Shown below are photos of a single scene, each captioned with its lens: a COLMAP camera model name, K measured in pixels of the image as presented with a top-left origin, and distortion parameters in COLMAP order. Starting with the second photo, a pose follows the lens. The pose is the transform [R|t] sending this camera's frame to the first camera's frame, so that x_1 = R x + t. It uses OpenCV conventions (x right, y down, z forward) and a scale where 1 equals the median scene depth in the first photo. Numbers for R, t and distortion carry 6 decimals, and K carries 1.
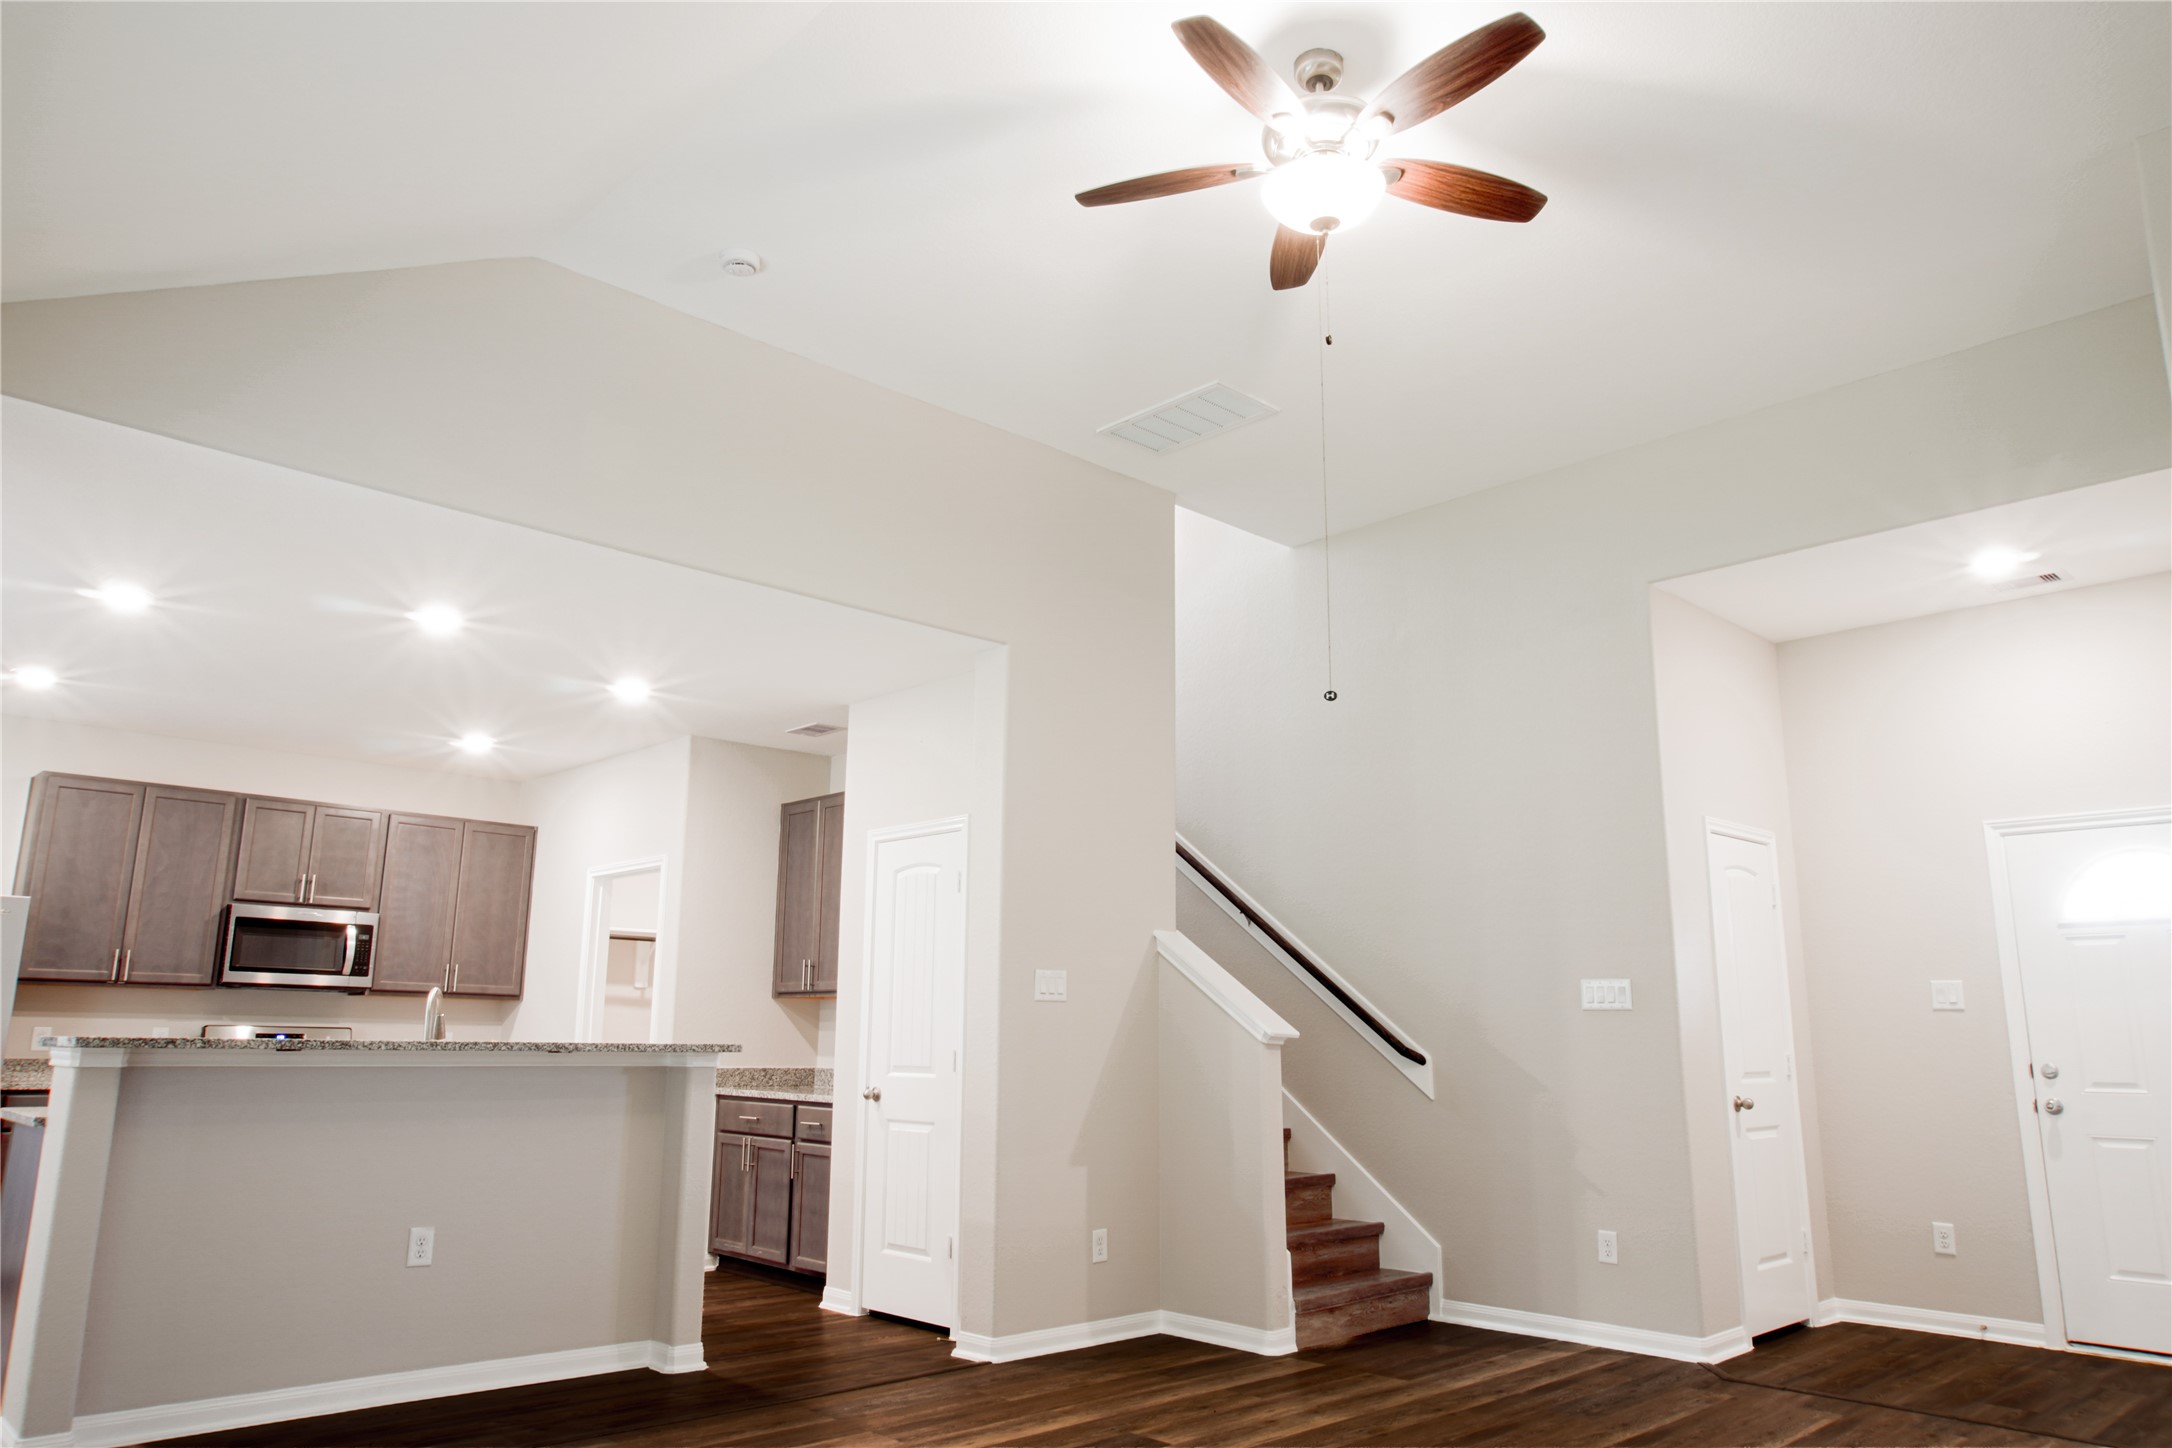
lens RADIAL K [[1406.9, 0, 1086.0], [0, 1406.9, 724.0], [0, 0, 1]] dist [-0.048145, 0.031836]
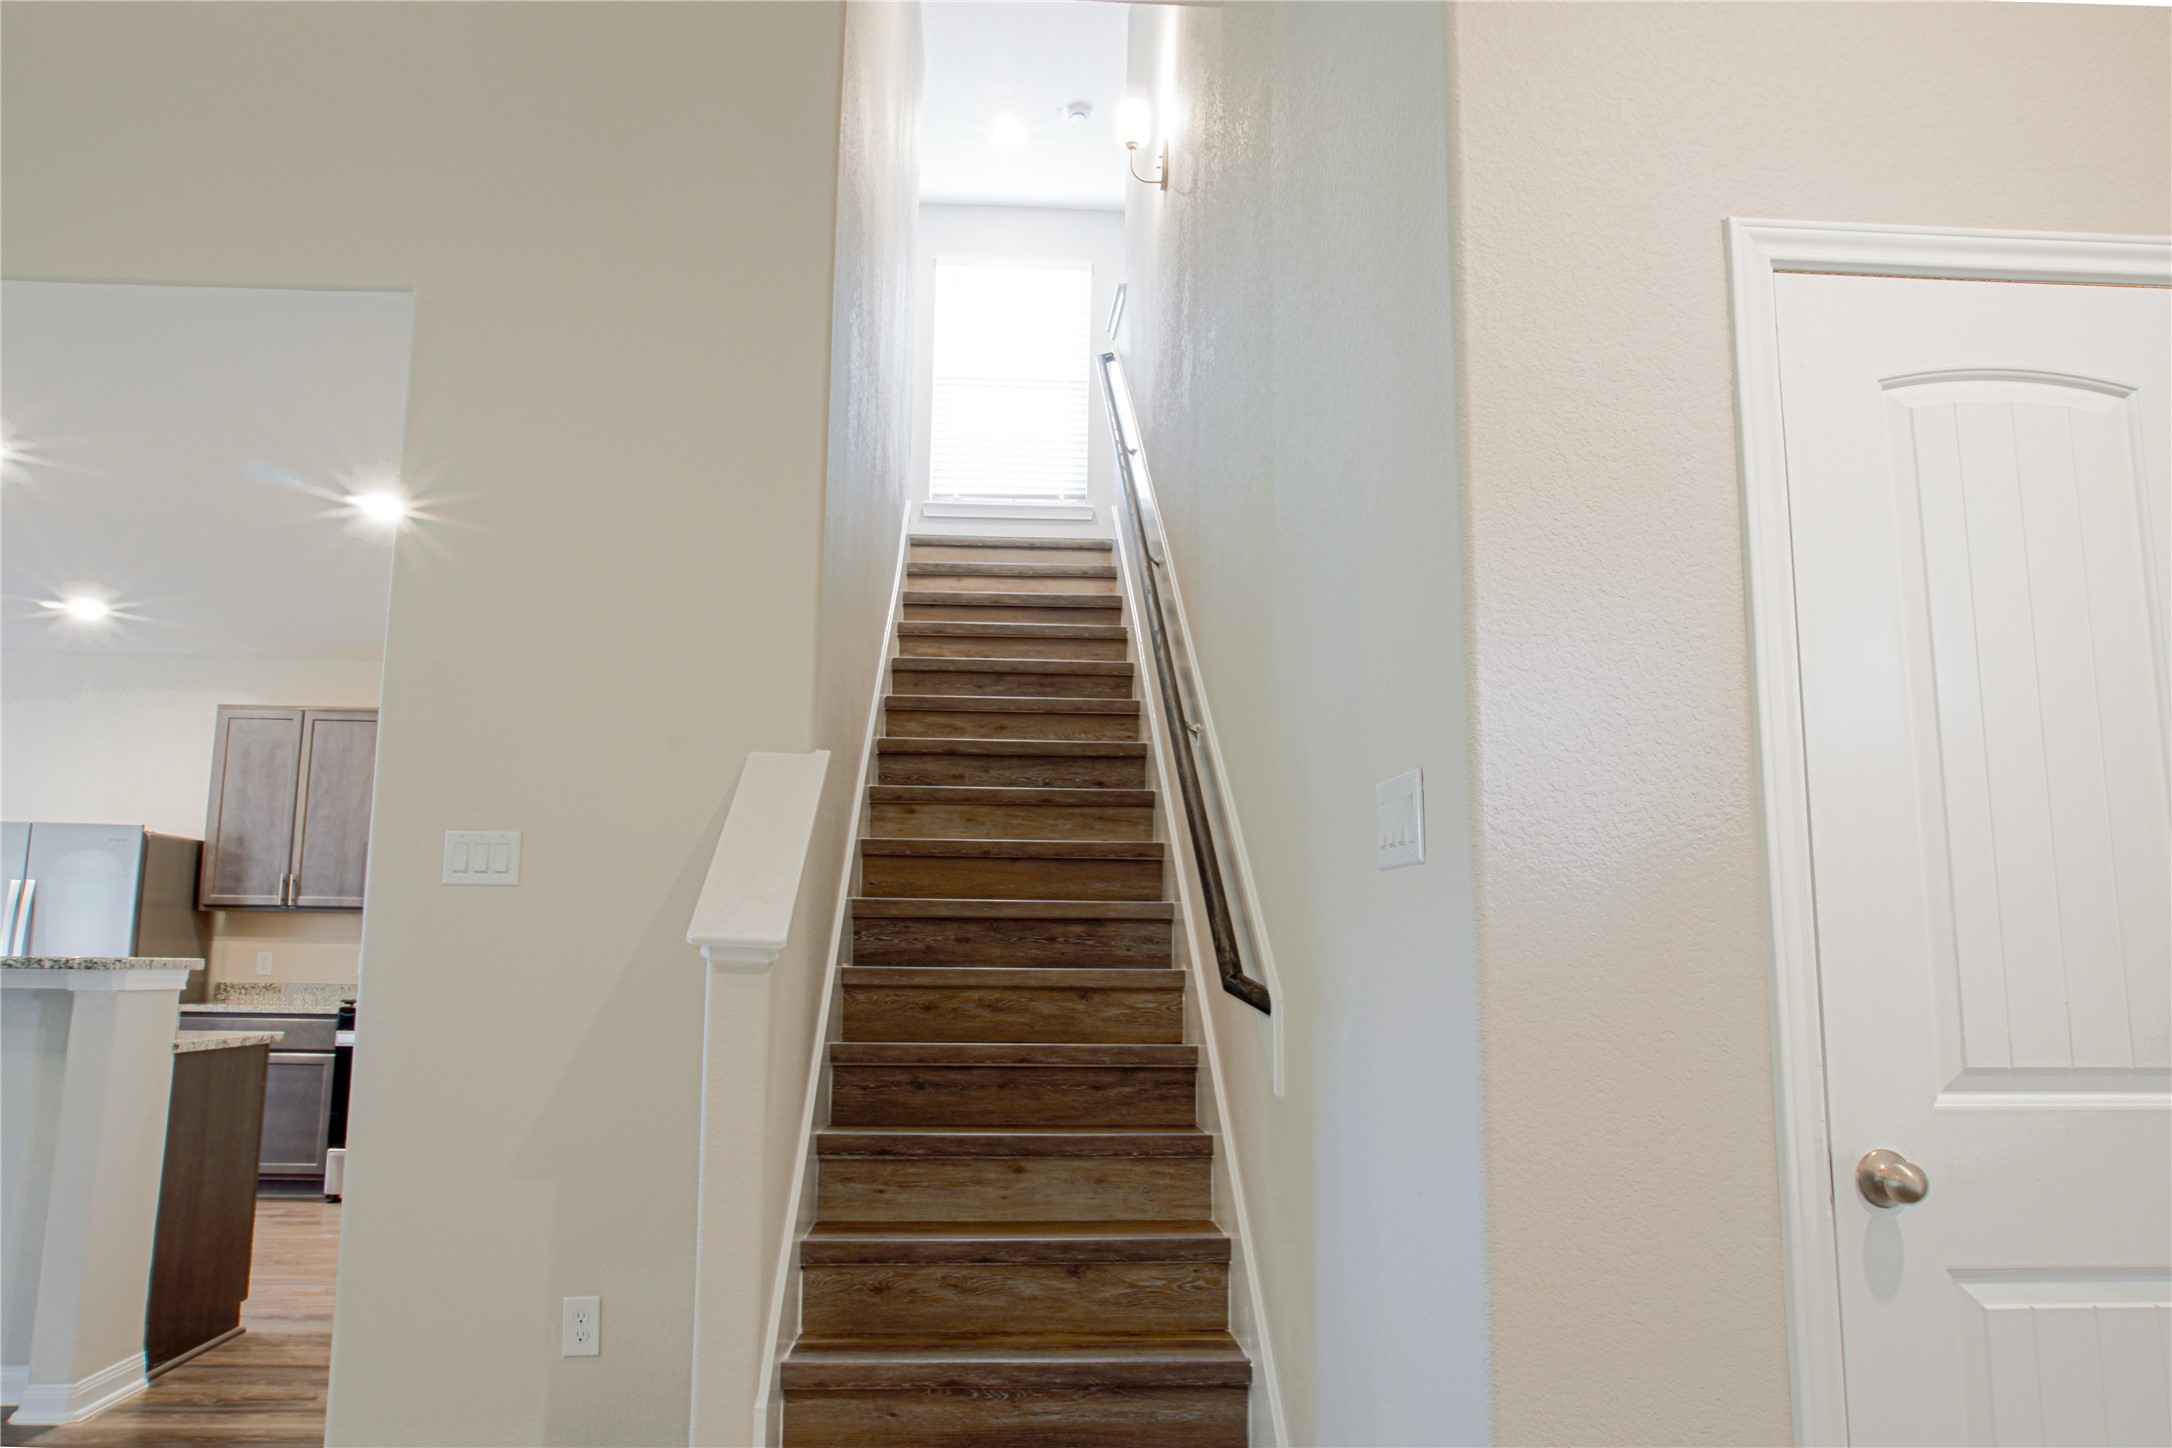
lens RADIAL K [[1489.1, 0, 1086.0], [0, 1489.1, 724.0], [0, 0, 1]] dist [-0.013159, 0.000625]
pose [[0.779652, -0.098219, -0.618463, 0.533503], [0.130739, 0.991389, 0.007369, 0.156638], [0.612413, -0.086602, 0.785780, 0.667532]]
